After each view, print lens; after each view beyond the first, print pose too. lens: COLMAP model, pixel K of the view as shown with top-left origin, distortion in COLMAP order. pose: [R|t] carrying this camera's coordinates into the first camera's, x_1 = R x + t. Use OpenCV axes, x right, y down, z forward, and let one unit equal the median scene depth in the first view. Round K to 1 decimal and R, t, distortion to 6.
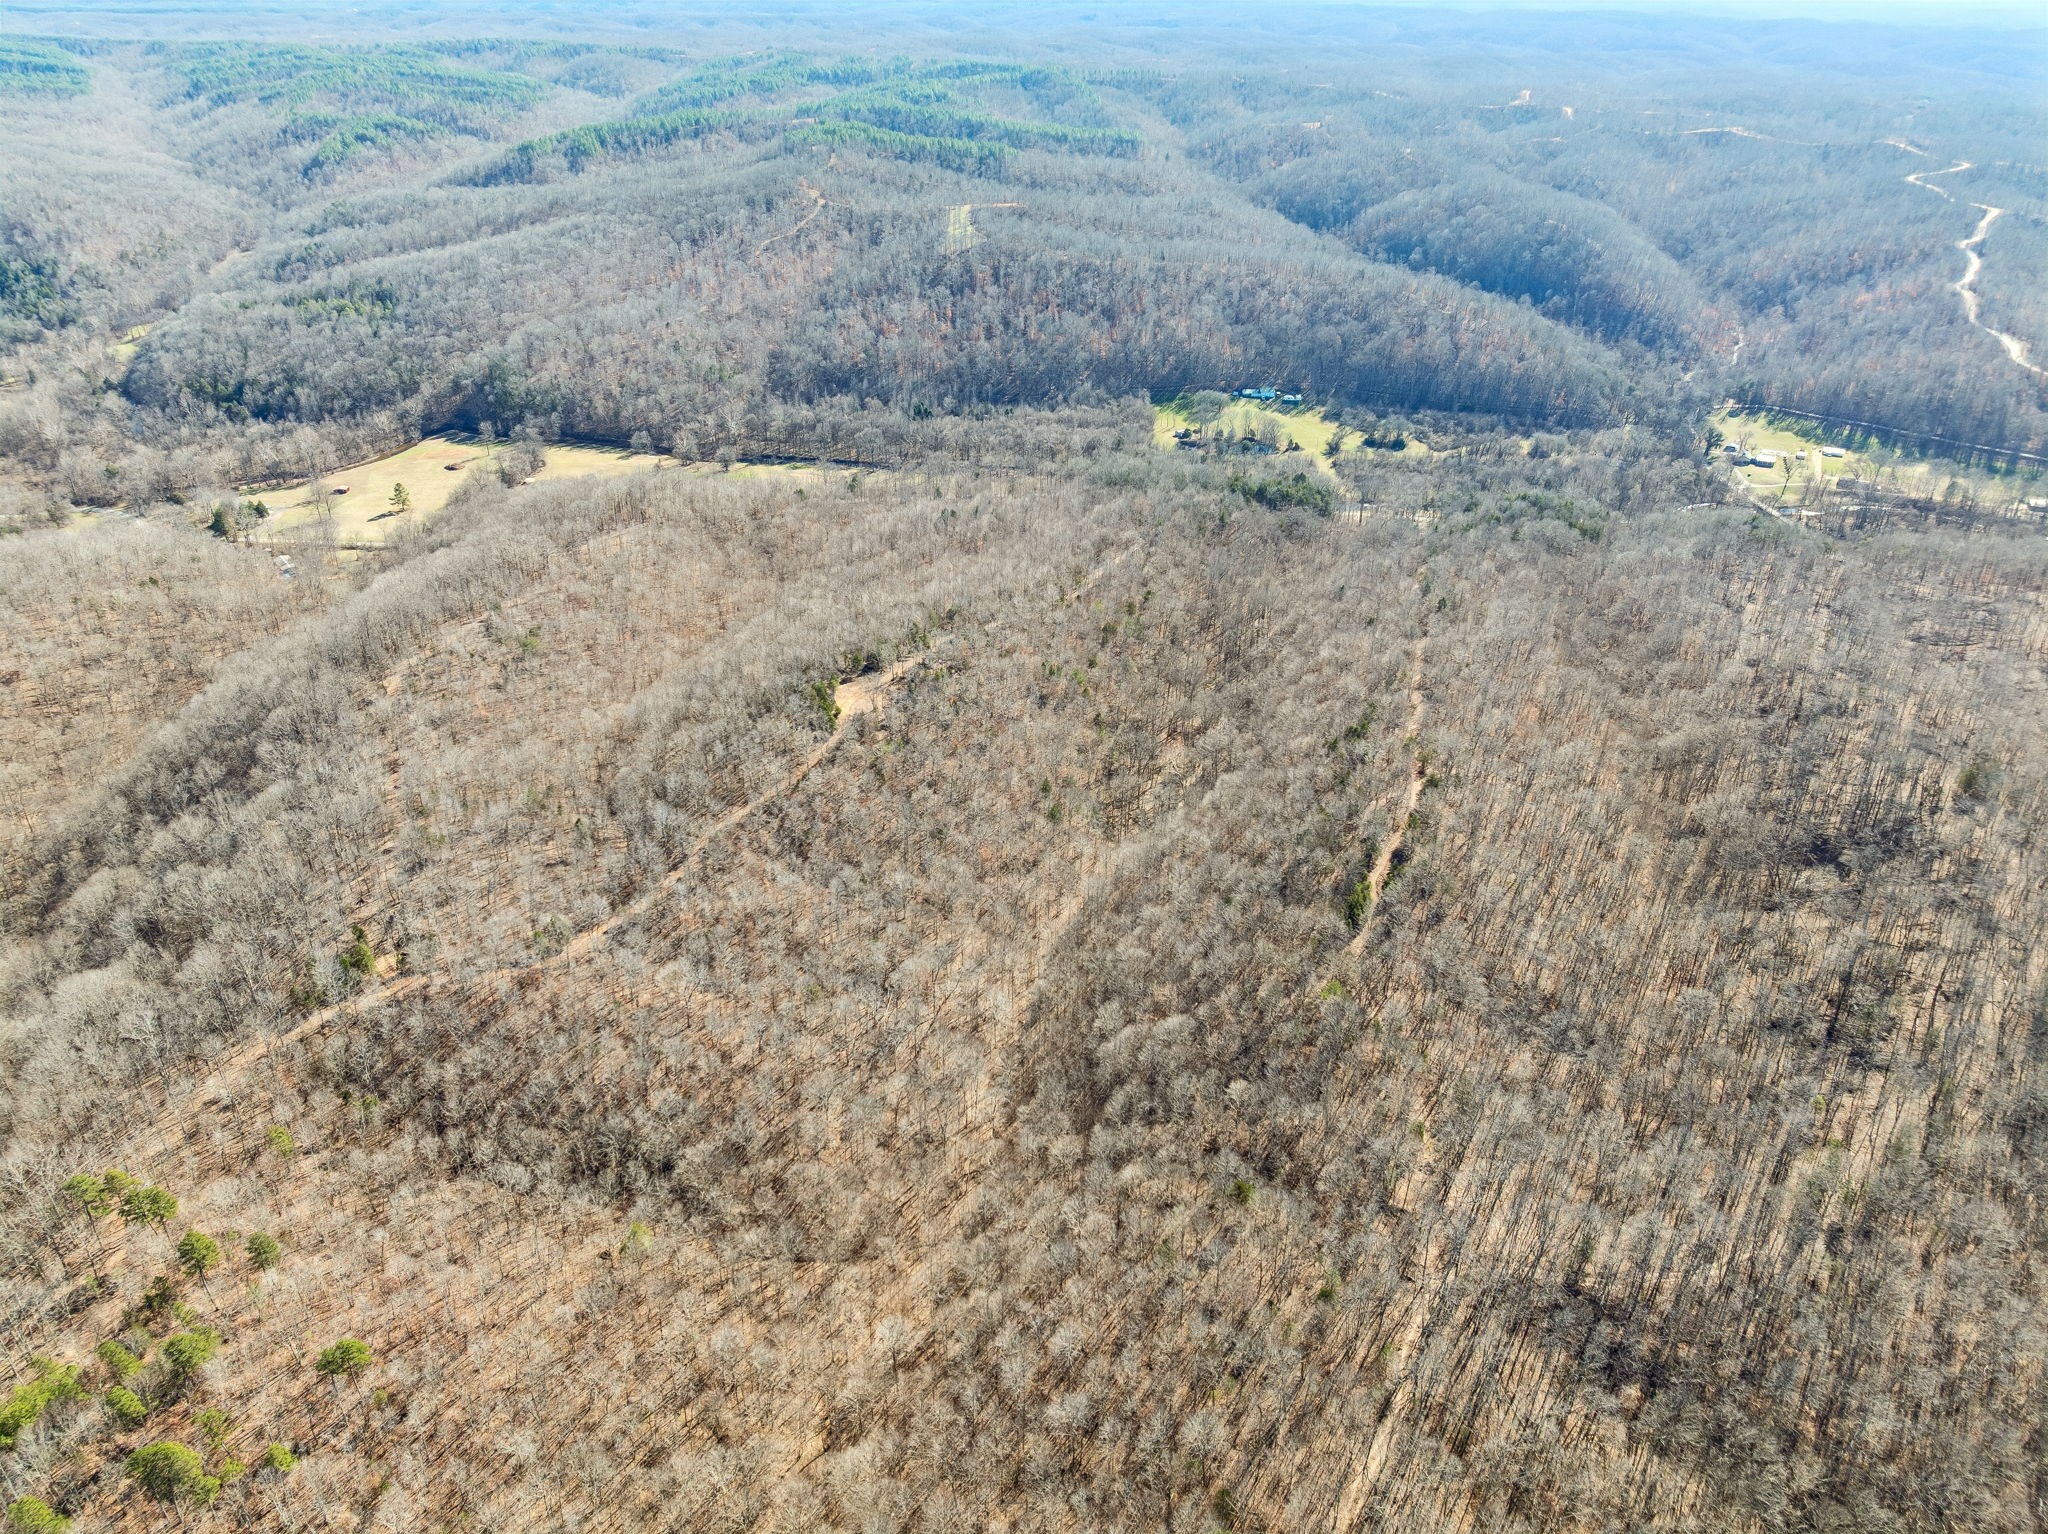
lens RADIAL K [[1455.6, 0, 1034.8], [0, 1455.6, 761.5], [0, 0, 1]] dist [-0.065585, 0.041649]
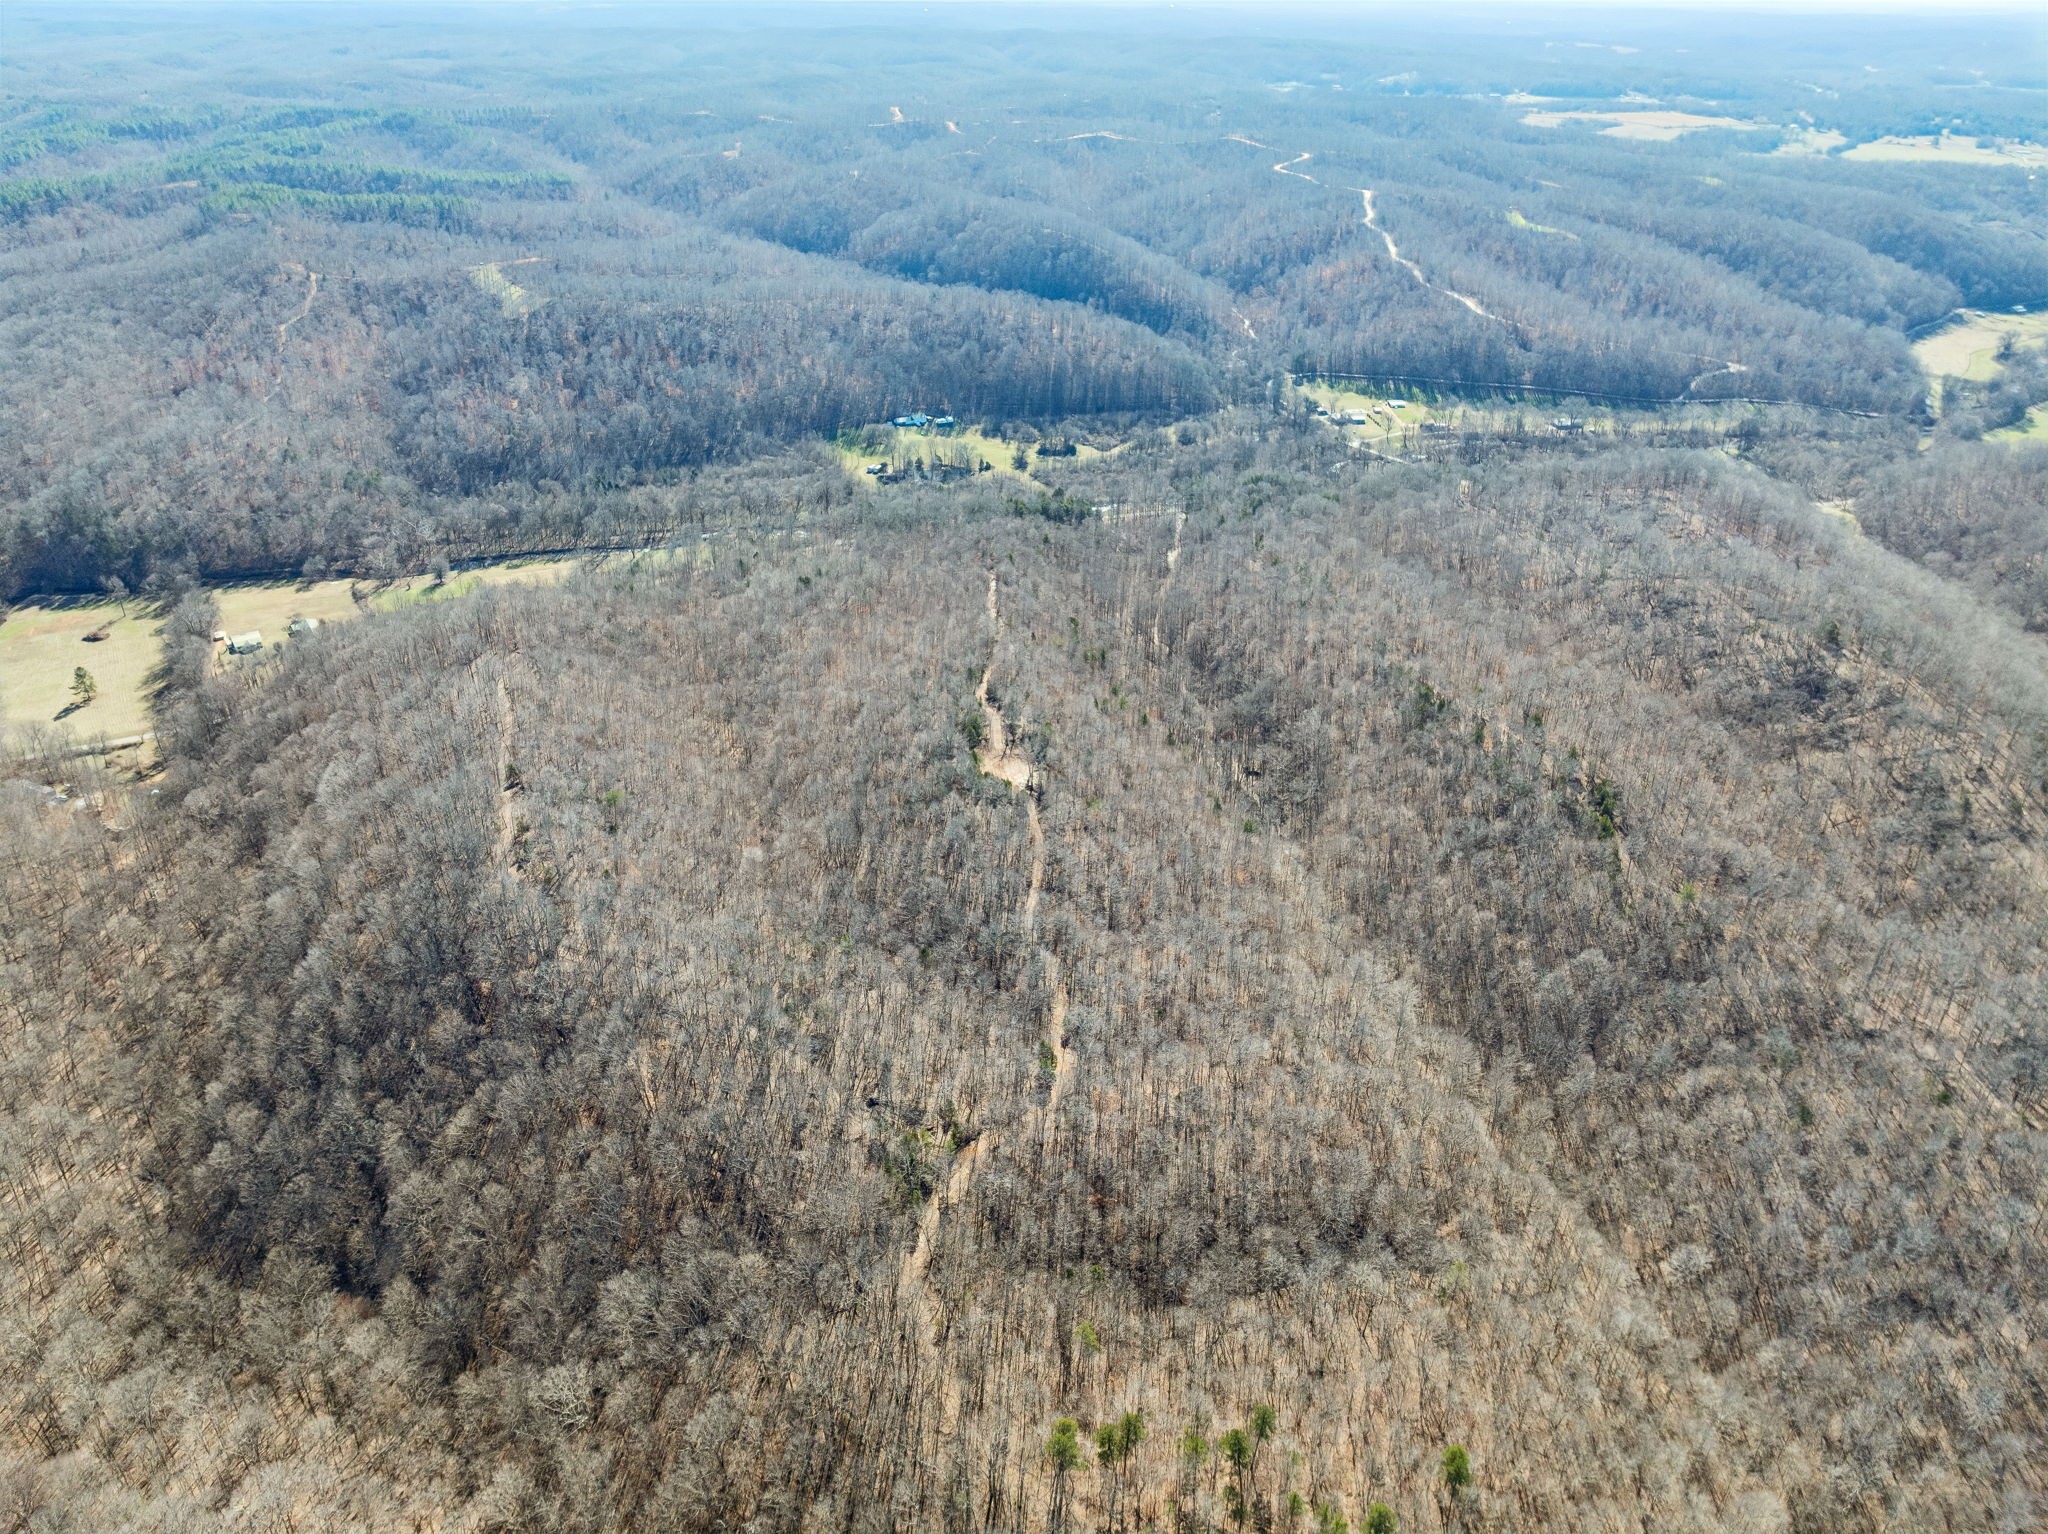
lens RADIAL K [[1455.6, 0, 1034.8], [0, 1455.6, 761.5], [0, 0, 1]] dist [-0.065585, 0.041649]
pose [[0.879767, -0.225679, 0.418424, -0.257402], [0.229522, 0.972402, 0.041884, -0.042396], [-0.416329, 0.059189, 0.907285, 0.044515]]
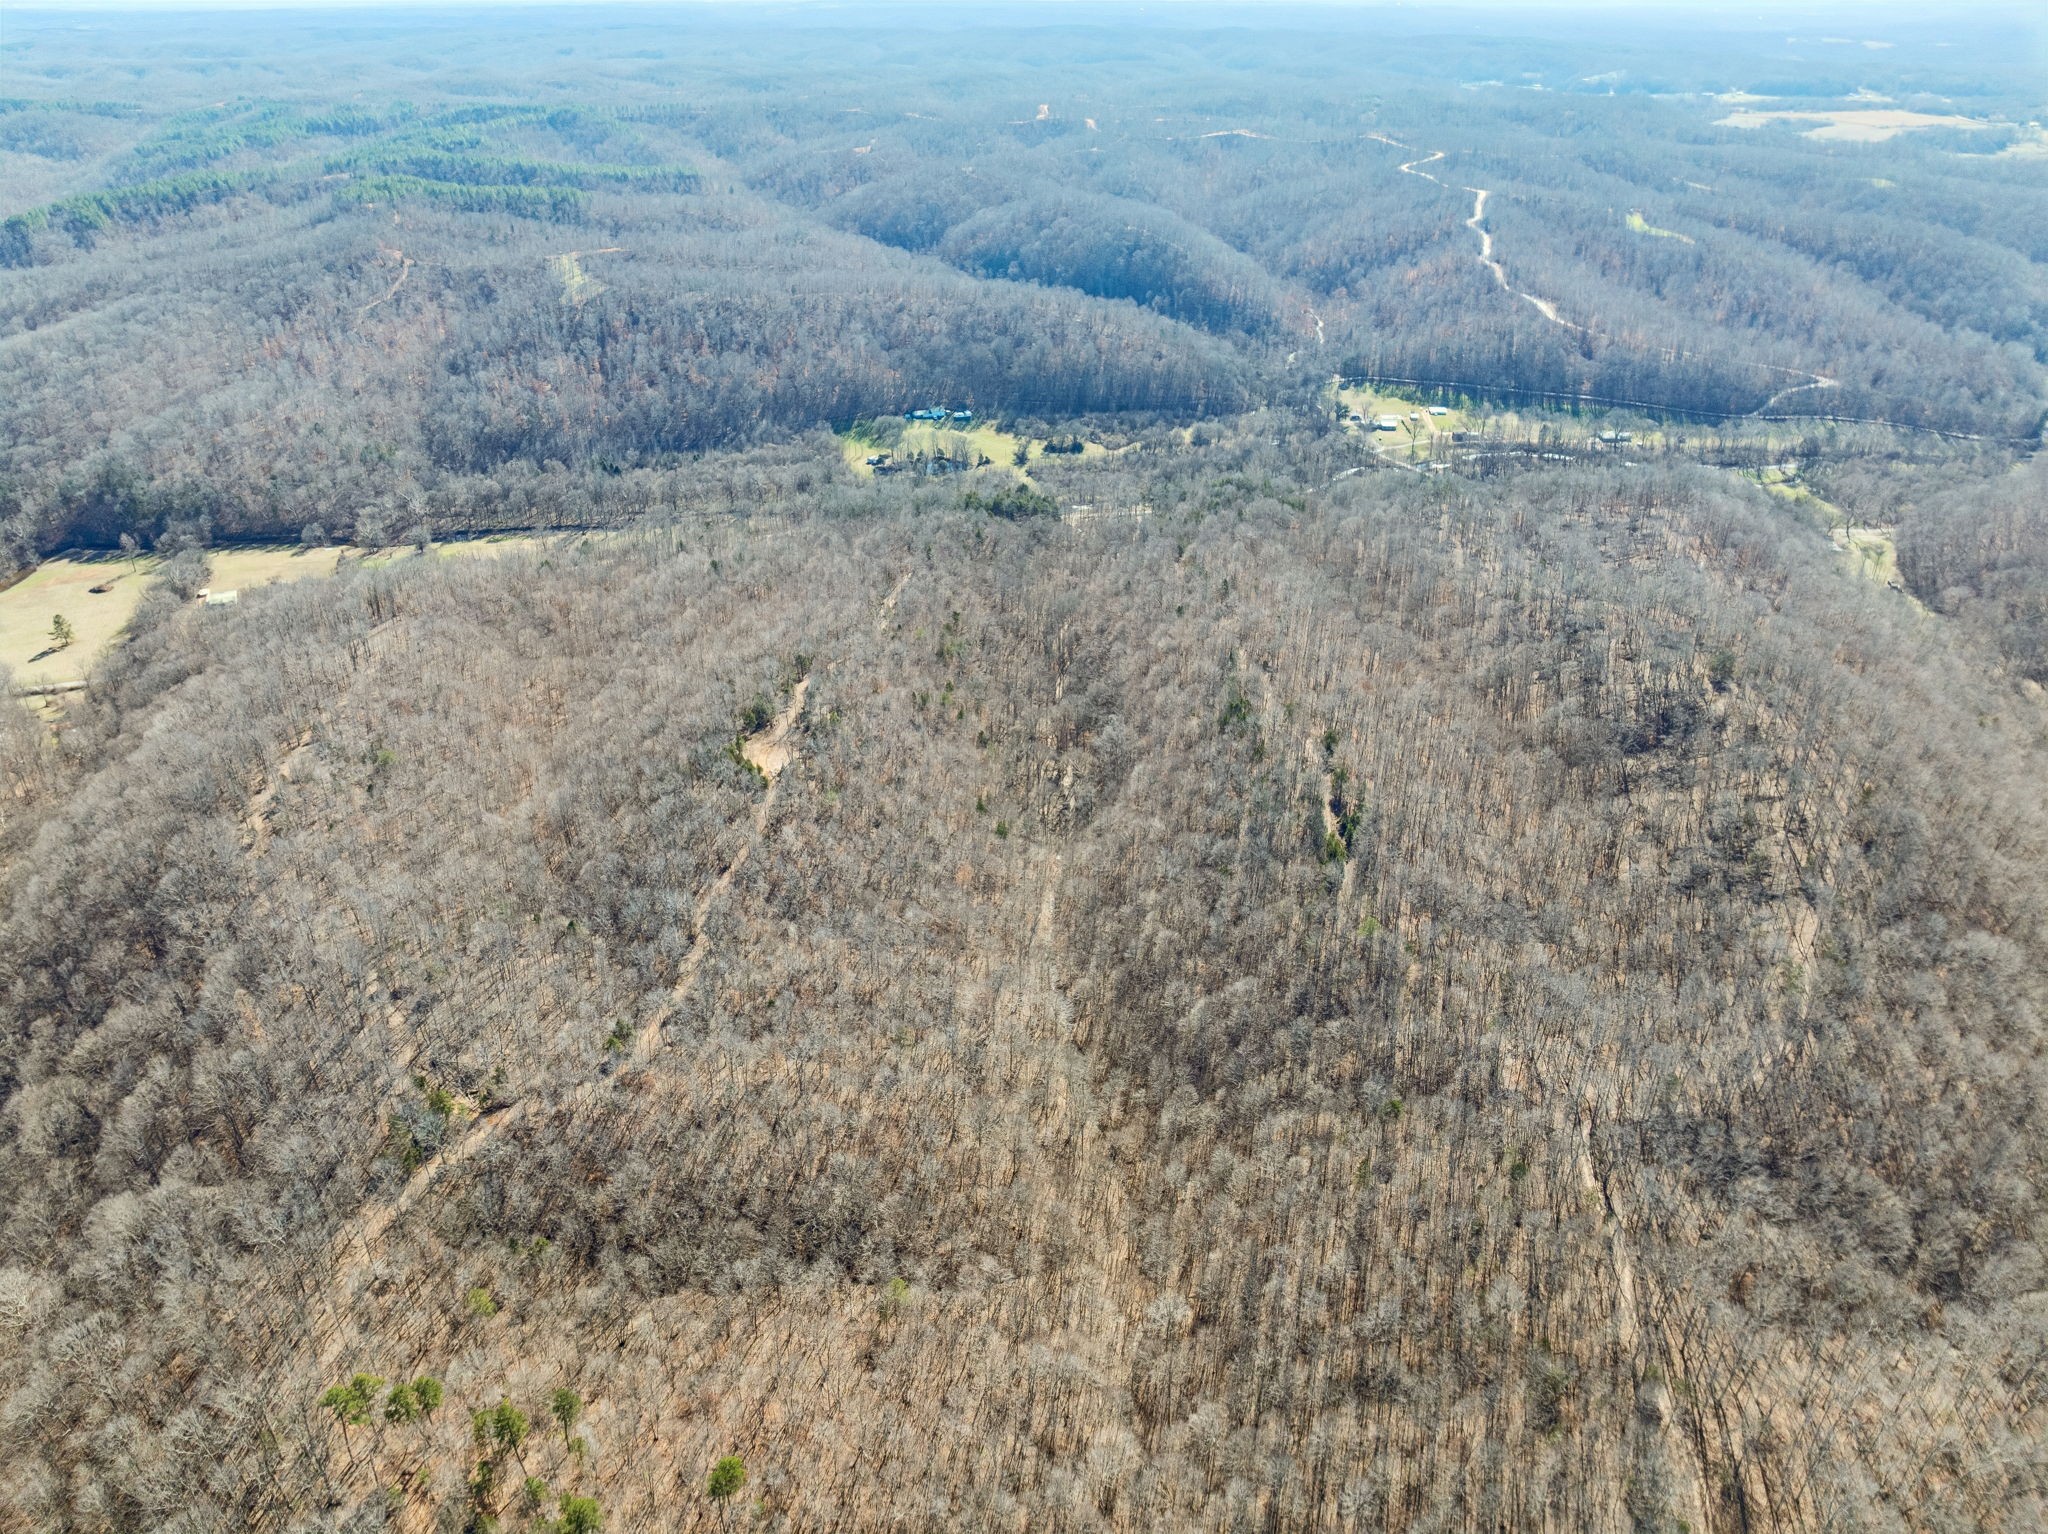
lens RADIAL K [[1455.6, 0, 1034.8], [0, 1455.6, 761.5], [0, 0, 1]] dist [-0.065585, 0.041649]
pose [[0.941803, -0.169623, 0.290233, -0.119140], [0.173203, 0.984793, 0.013508, -0.010407], [-0.288111, 0.037547, 0.956861, -0.004121]]
